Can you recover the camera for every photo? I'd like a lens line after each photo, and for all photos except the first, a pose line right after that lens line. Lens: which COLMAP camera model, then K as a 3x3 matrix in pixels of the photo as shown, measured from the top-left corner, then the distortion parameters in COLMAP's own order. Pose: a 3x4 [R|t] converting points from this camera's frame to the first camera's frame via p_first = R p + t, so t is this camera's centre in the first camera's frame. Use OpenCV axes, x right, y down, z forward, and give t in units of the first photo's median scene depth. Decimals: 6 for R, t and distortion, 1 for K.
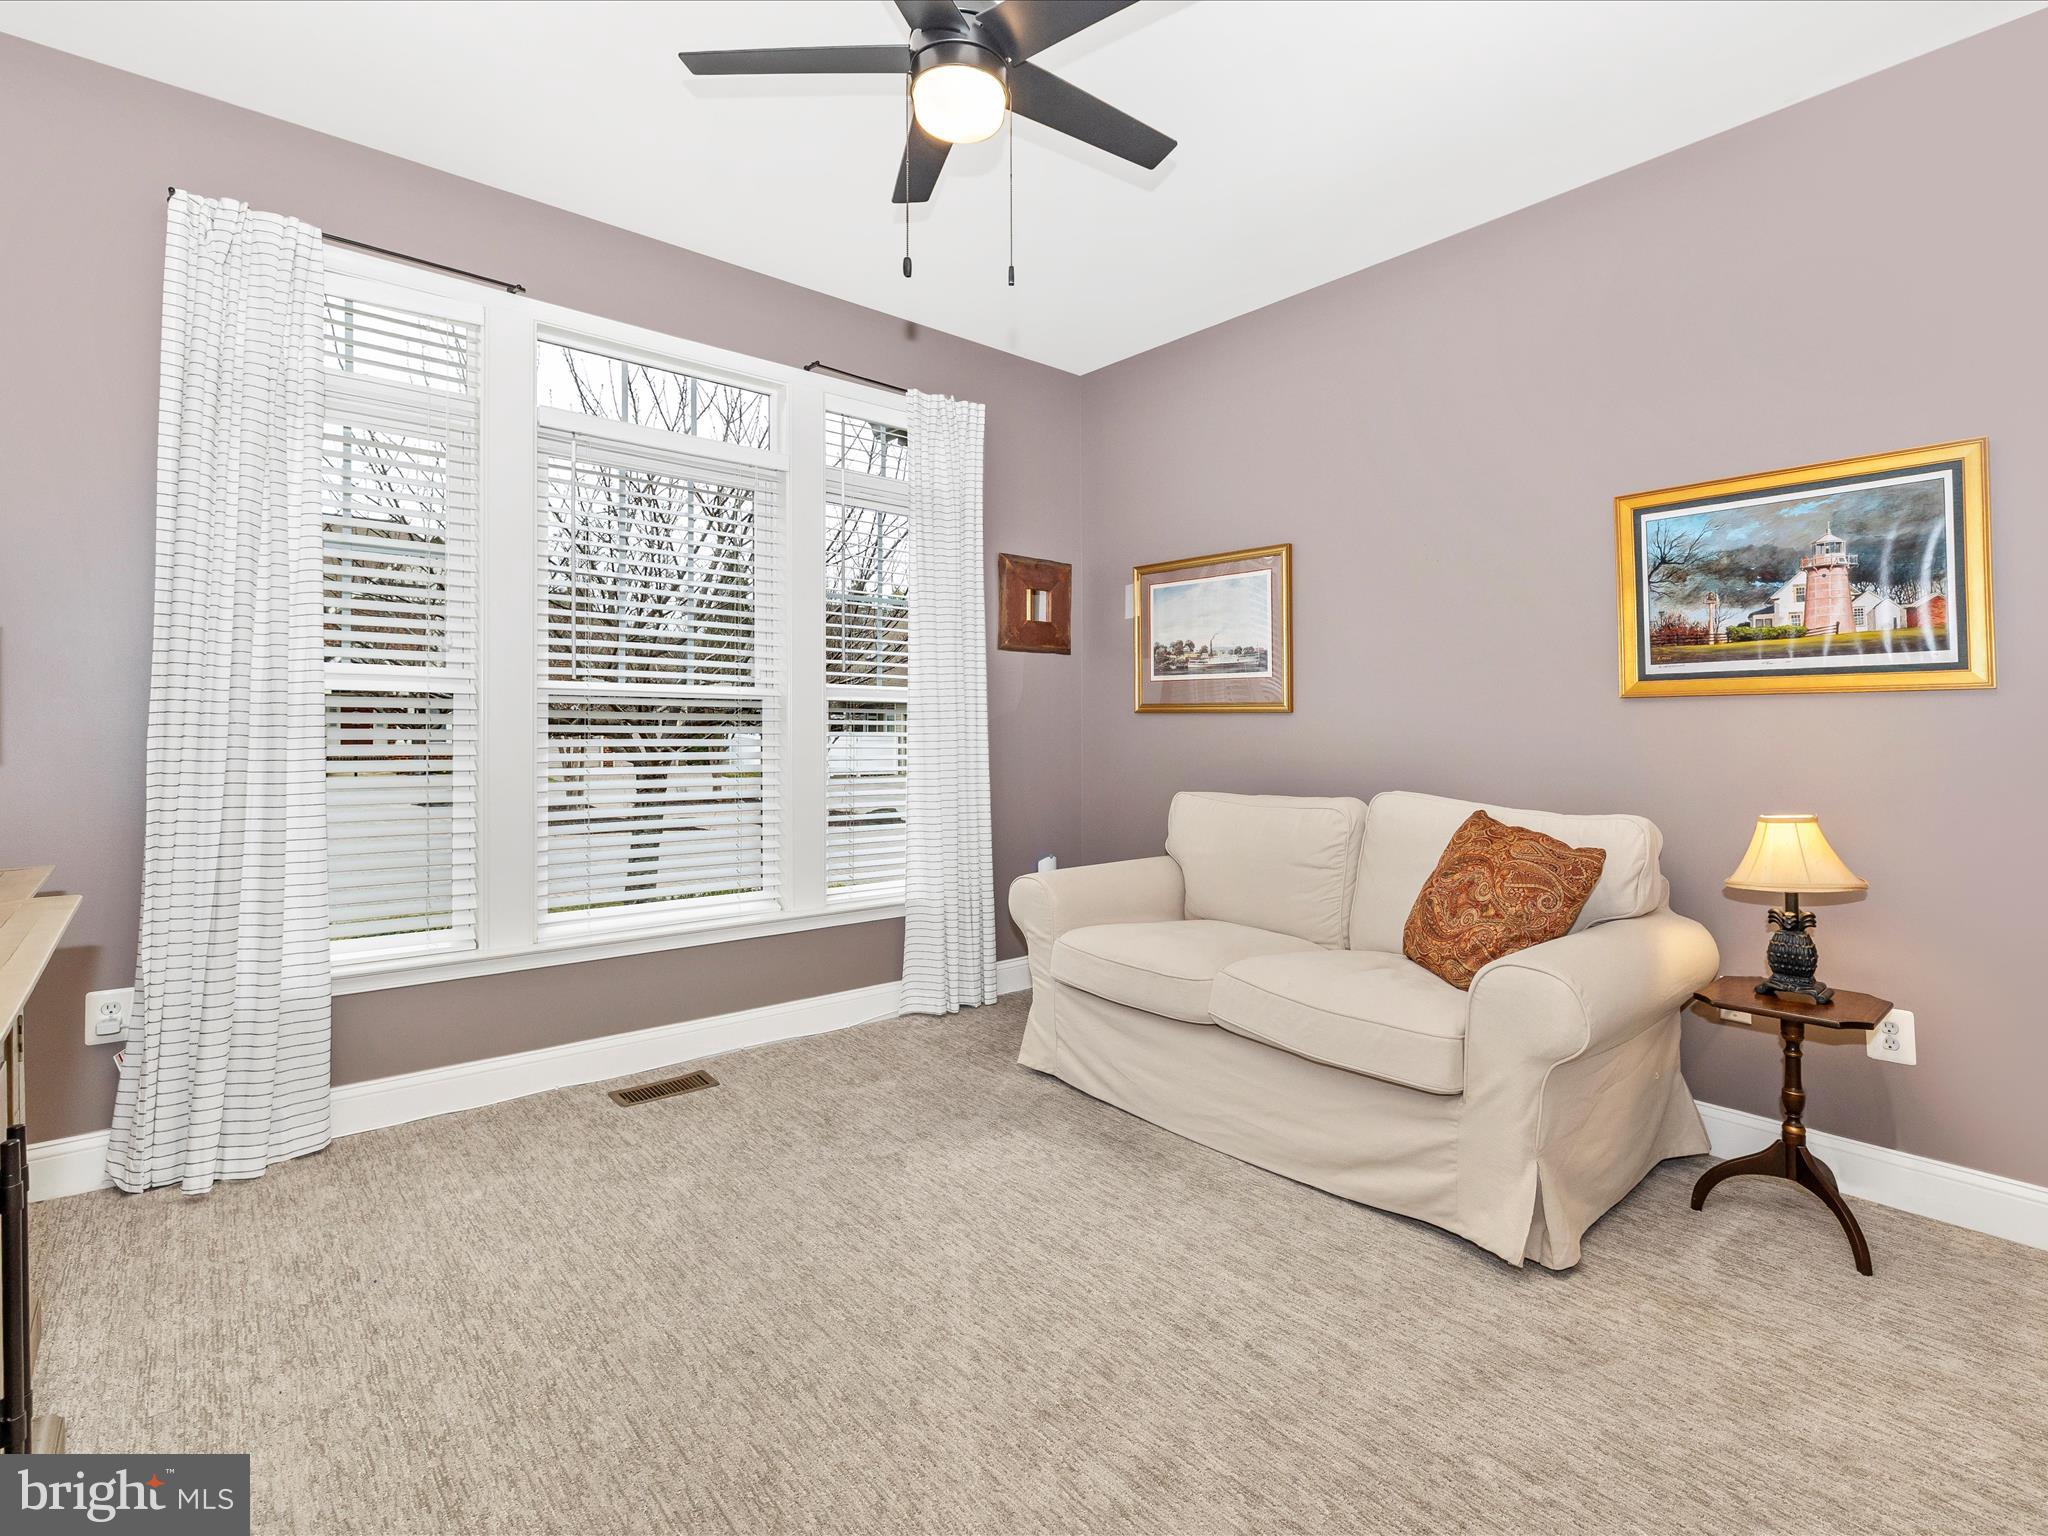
lens RADIAL K [[988.0, 0, 1023.2], [0, 988.0, 706.0], [0, 0, 1]] dist [-0.000775, -0.000653]
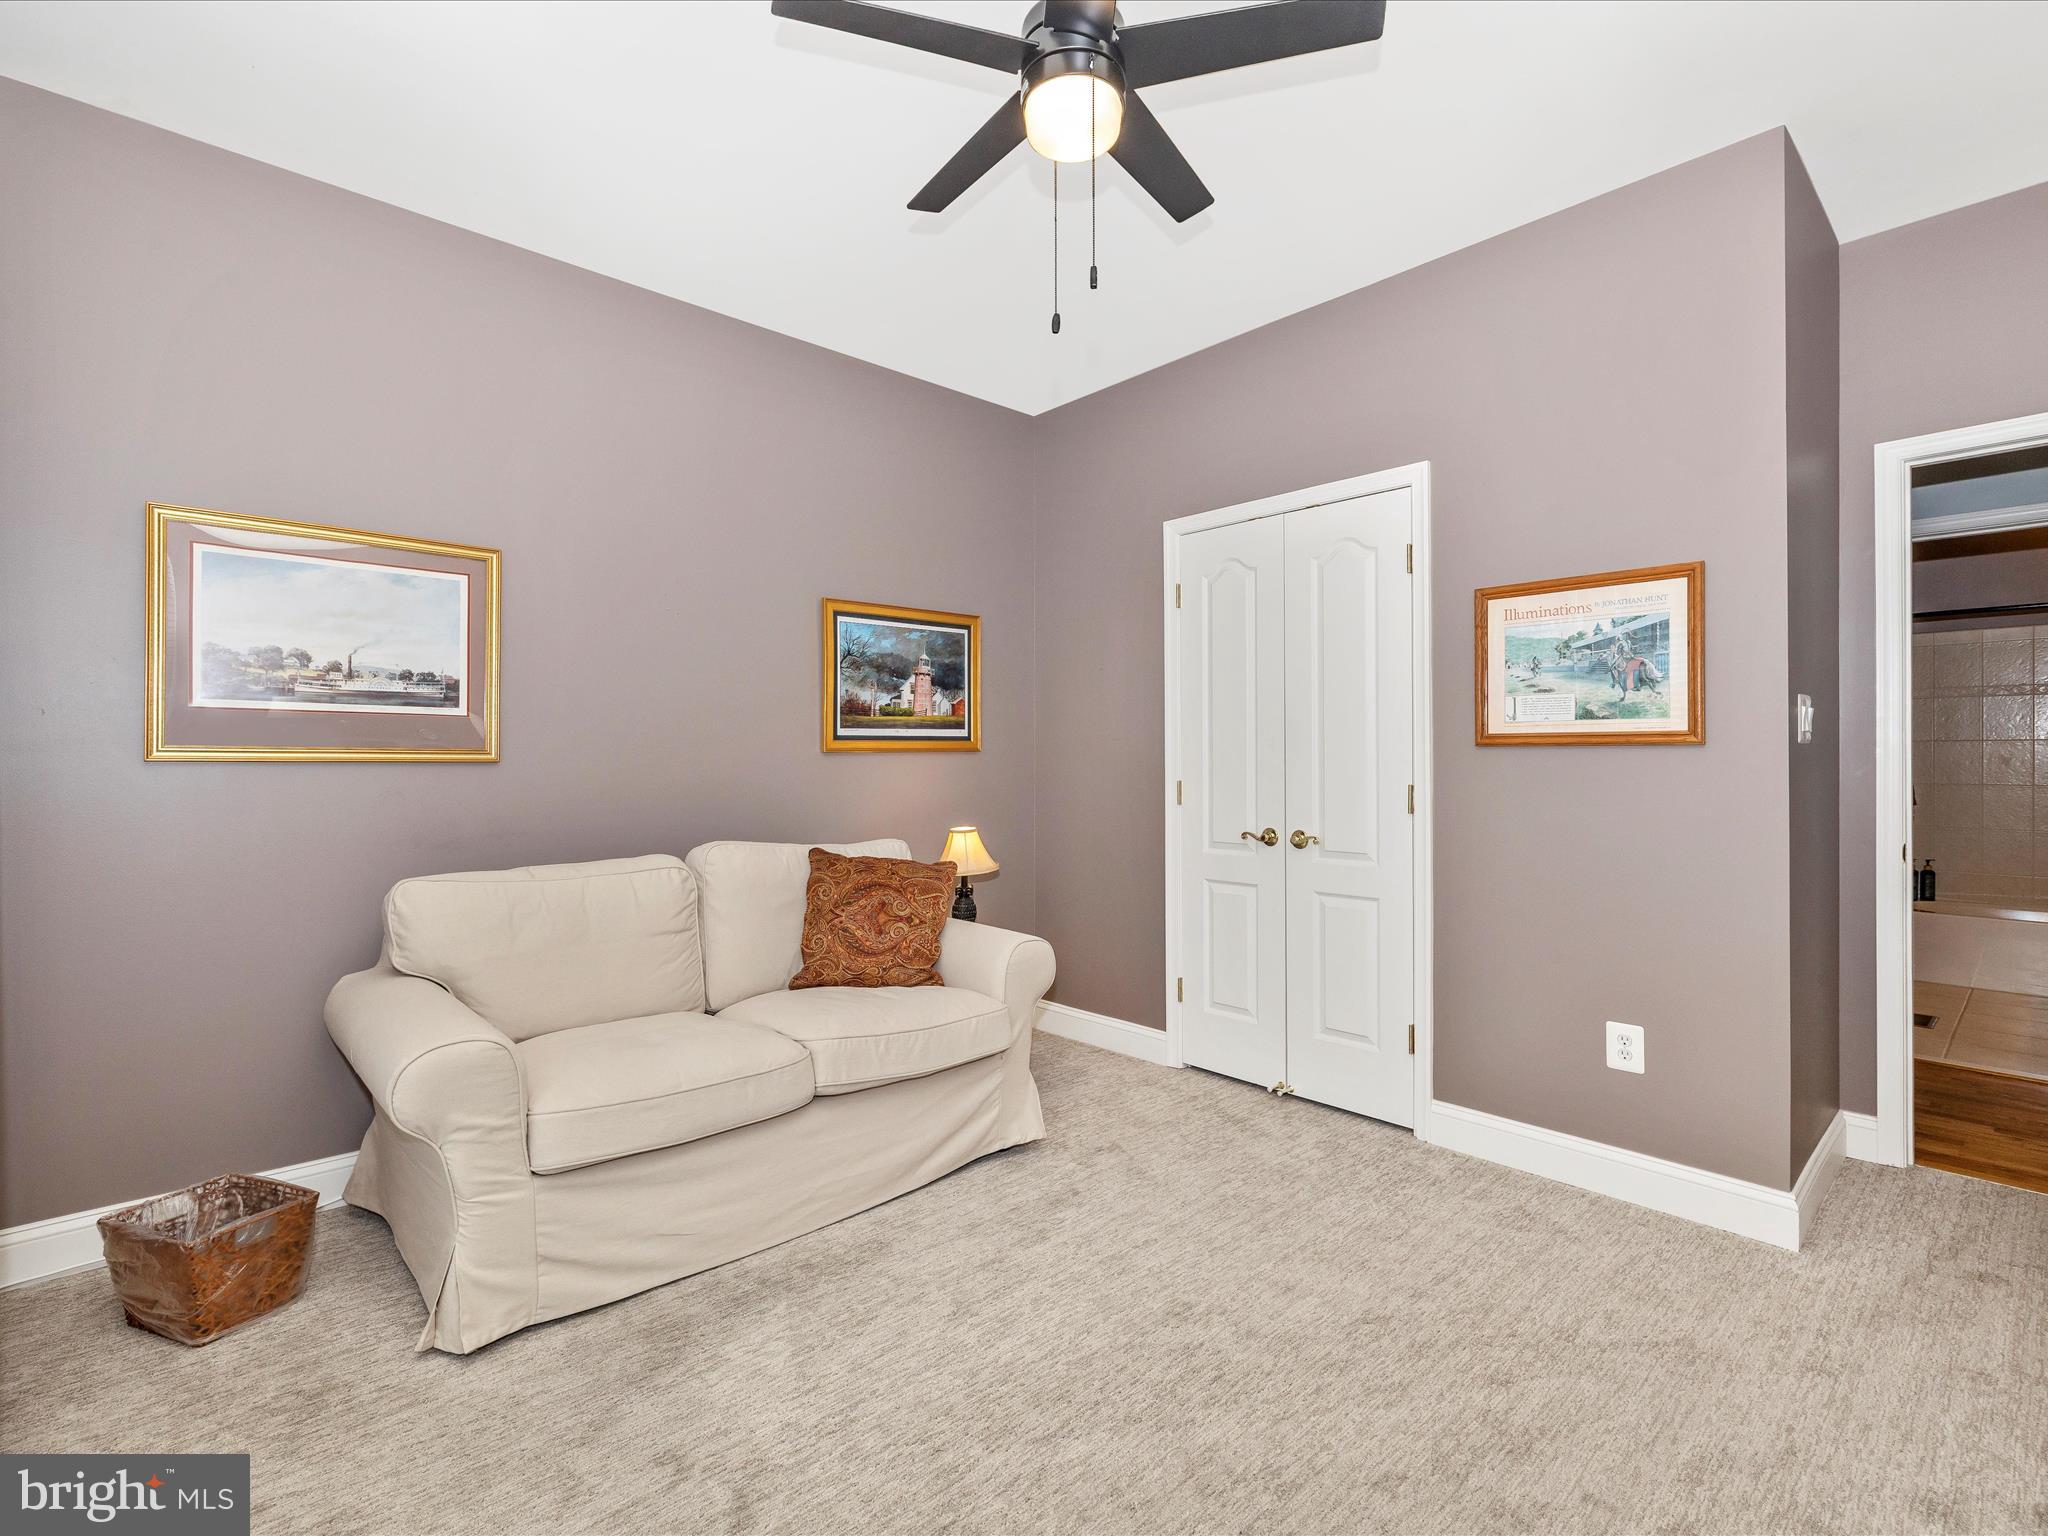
lens RADIAL K [[974.4, 0, 1049.5], [0, 974.4, 745.3], [0, 0, 1]] dist [0.001960, 0.000368]
pose [[-0.053352, 0.005528, 0.998560, -0.751391], [-0.024066, 0.999687, -0.006820, -0.016998], [-0.998286, -0.024395, -0.053202, 0.826152]]
